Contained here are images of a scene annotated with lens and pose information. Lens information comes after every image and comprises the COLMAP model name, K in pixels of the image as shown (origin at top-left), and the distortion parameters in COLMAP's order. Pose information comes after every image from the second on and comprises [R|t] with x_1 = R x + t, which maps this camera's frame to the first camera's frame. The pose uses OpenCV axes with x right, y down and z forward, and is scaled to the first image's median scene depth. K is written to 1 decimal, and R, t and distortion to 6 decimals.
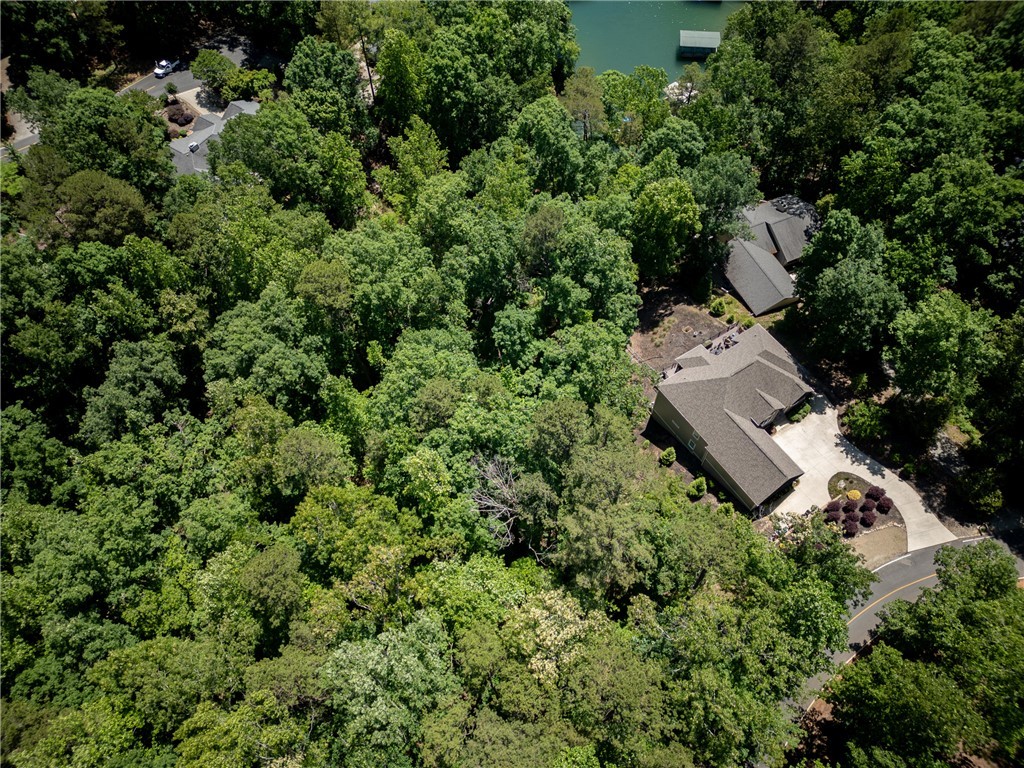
lens RADIAL K [[694.6, 0, 511.7], [0, 694.6, 385.6], [0, 0, 1]] dist [0.010501, -0.006123]
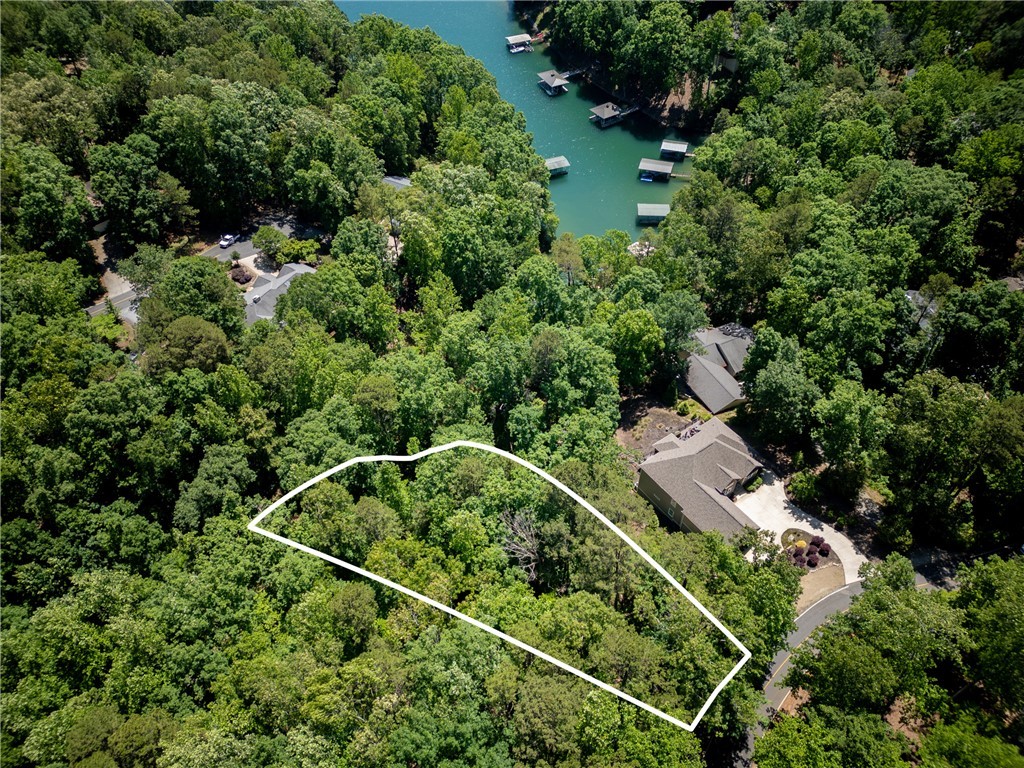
lens RADIAL K [[694.6, 0, 511.7], [0, 694.6, 385.6], [0, 0, 1]] dist [0.010501, -0.006123]
pose [[0.999153, -0.028737, 0.029446, -0.051433], [0.034313, 0.976904, -0.210905, 0.108171], [-0.022705, 0.211737, 0.977063, -0.241341]]
